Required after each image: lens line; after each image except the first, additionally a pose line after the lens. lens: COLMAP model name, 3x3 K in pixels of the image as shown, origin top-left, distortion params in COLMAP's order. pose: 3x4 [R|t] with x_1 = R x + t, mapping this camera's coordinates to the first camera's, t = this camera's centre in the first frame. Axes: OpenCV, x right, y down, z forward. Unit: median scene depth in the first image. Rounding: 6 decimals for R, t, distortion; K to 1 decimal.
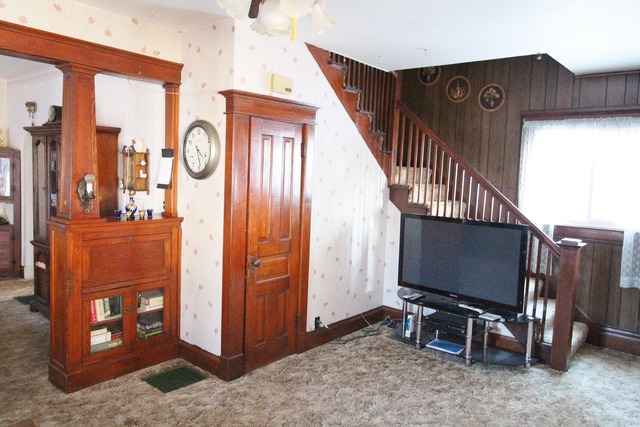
lens RADIAL K [[467.9, 0, 320.2], [0, 467.9, 206.8], [0, 0, 1]] dist [0.000438, 0.004816]
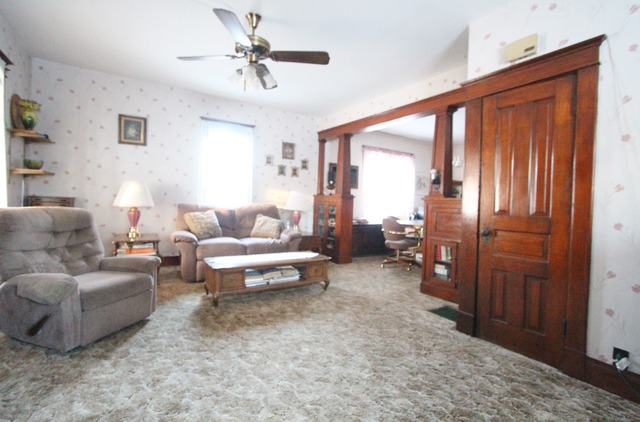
lens RADIAL K [[294.9, 0, 324.3], [0, 294.9, 206.9], [0, 0, 1]] dist [-0.016604, -0.000100]
pose [[-0.275281, -0.032145, -0.960826, 0.595154], [-0.112821, 0.993615, -0.000918, 0.104291], [0.954721, 0.108148, -0.277150, 0.838169]]
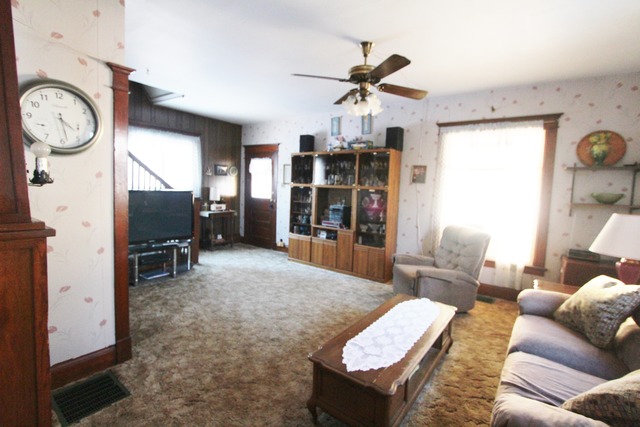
lens RADIAL K [[295.9, 0, 323.8], [0, 295.9, 209.4], [0, 0, 1]] dist [-0.015578, 0.000198]
pose [[-0.080886, -0.122774, 0.989133, -0.810468], [0.023911, 0.991860, 0.125068, -0.020364], [-0.996437, 0.033767, -0.077292, 0.605798]]
